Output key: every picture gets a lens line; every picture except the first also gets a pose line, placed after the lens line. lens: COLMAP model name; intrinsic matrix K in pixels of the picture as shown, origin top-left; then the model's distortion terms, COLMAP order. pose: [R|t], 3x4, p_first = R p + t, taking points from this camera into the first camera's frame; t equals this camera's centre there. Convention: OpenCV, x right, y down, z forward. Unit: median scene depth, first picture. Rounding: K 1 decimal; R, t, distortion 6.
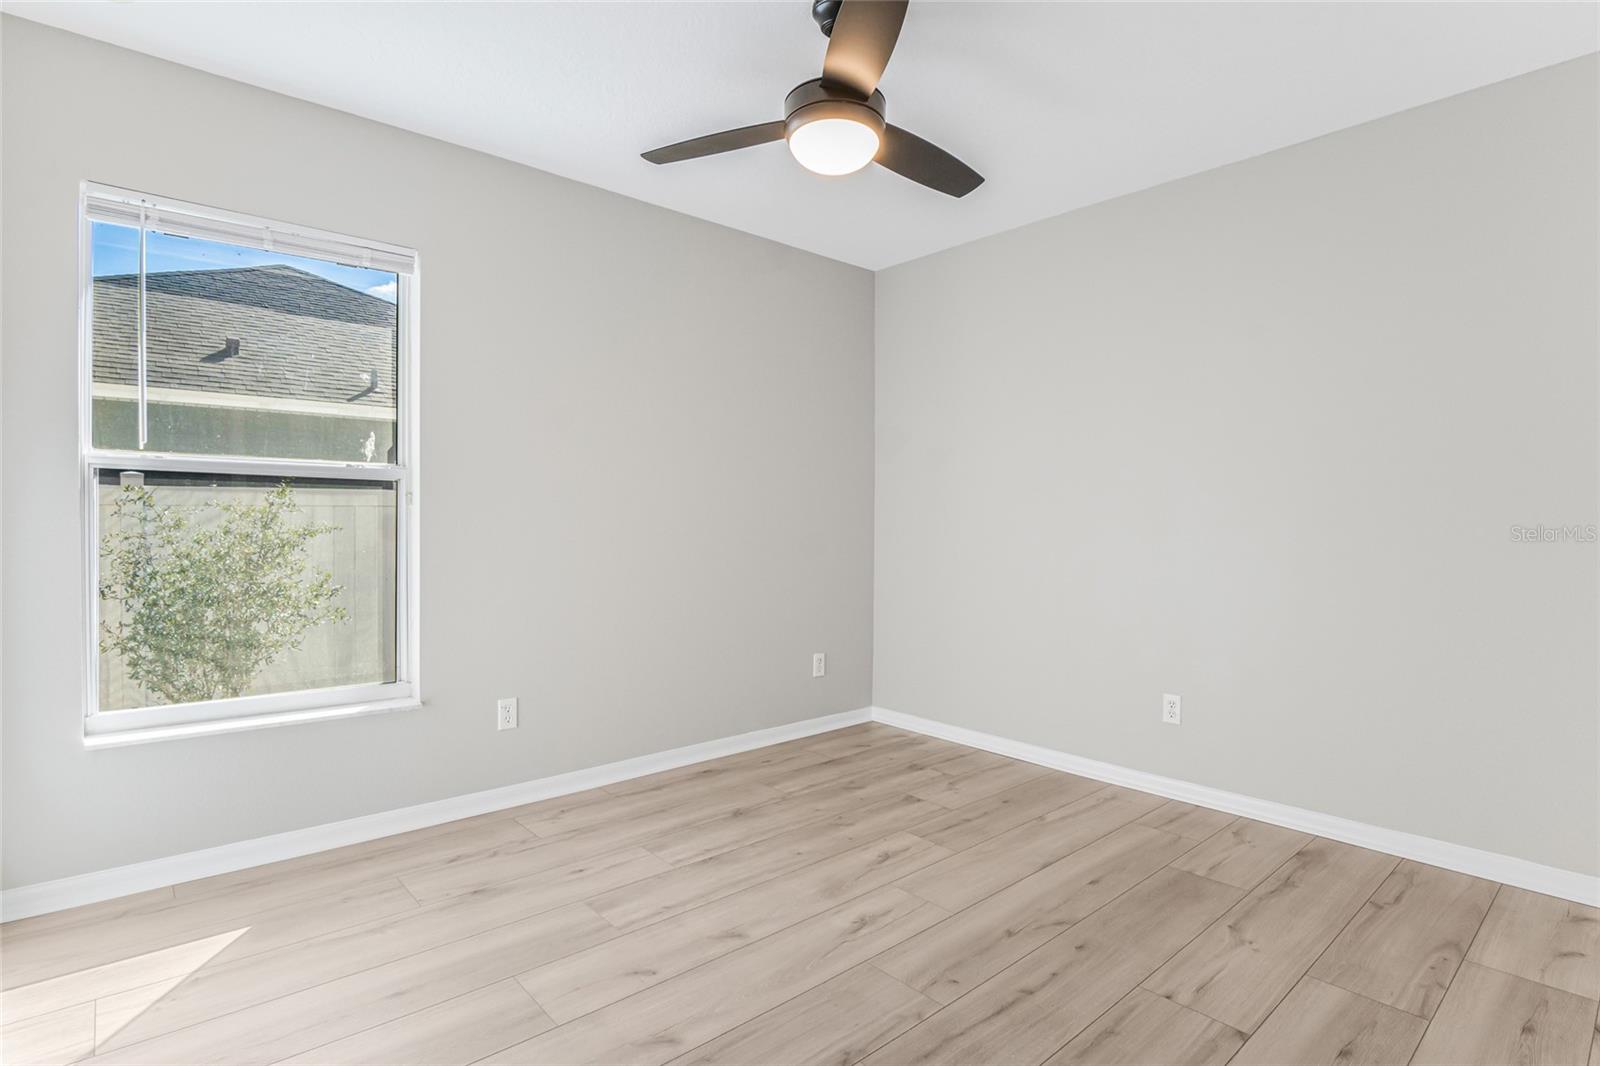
lens RADIAL K [[810.0, 0, 797.9], [0, 810.0, 528.6], [0, 0, 1]] dist [-0.003346, -0.000947]
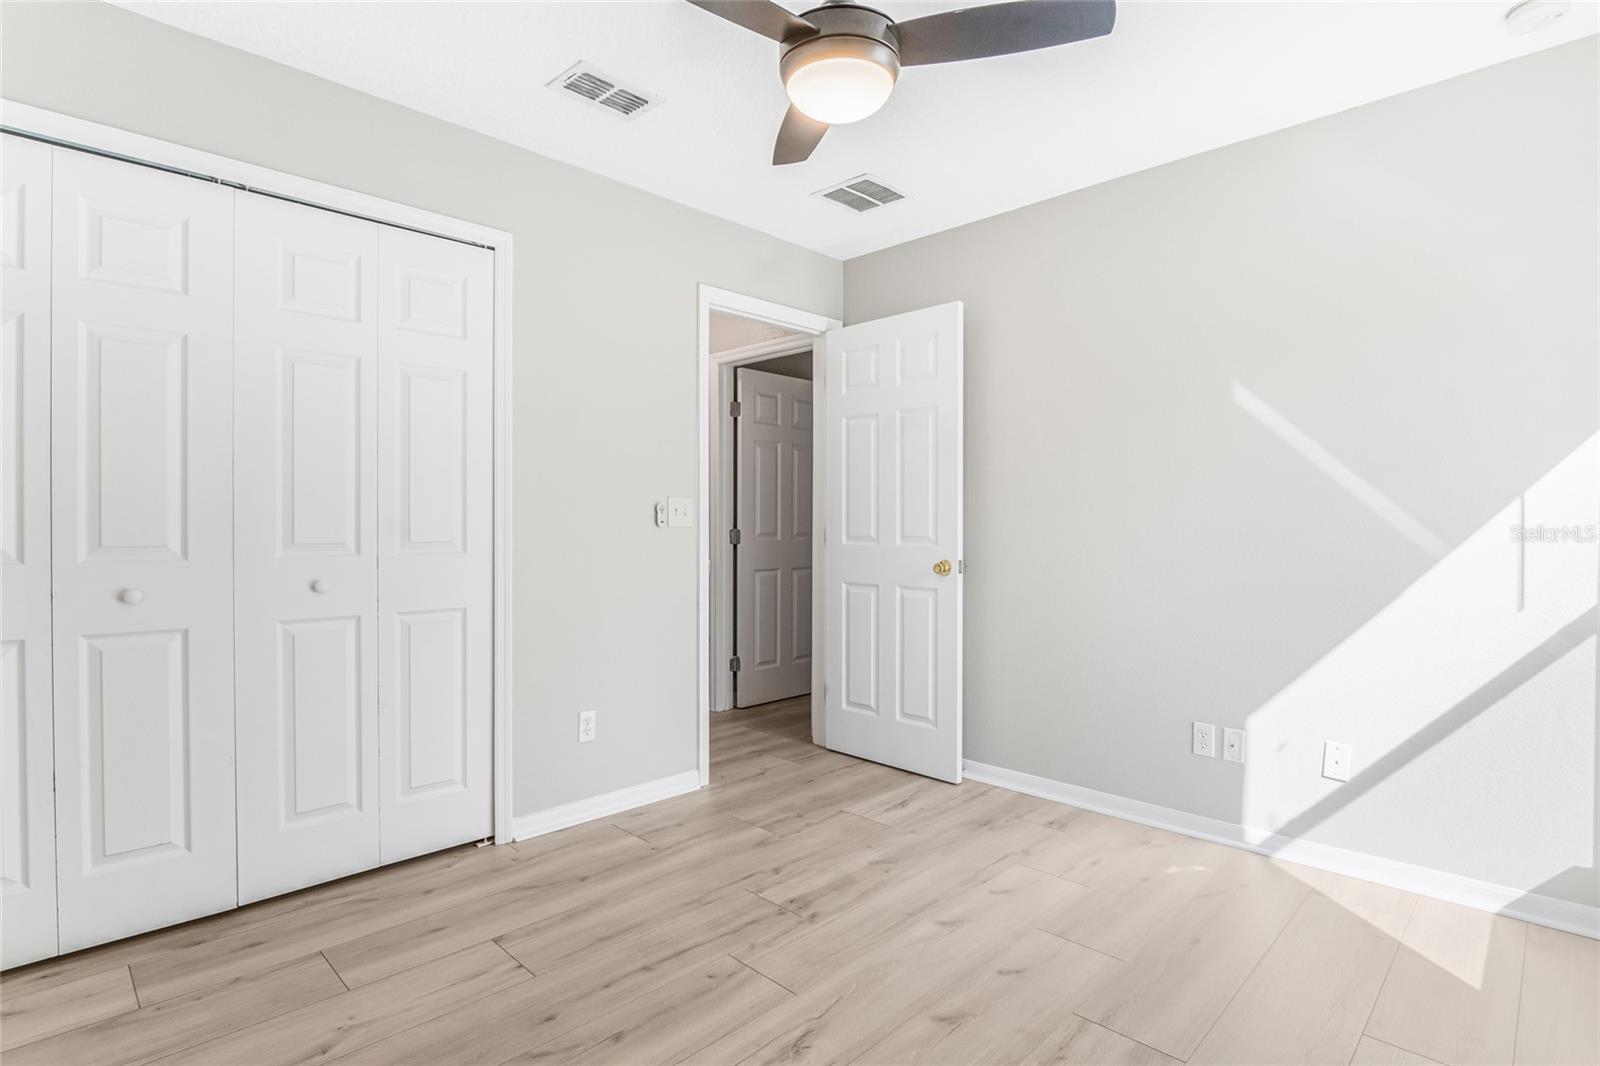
lens RADIAL K [[822.6, 0, 799.1], [0, 822.6, 535.4], [0, 0, 1]] dist [-0.010878, -0.000665]
pose [[-0.997781, -0.009129, -0.065953, 0.152885], [-0.010427, 0.999758, 0.019366, -0.025515], [0.065761, 0.020011, -0.997635, 2.012569]]
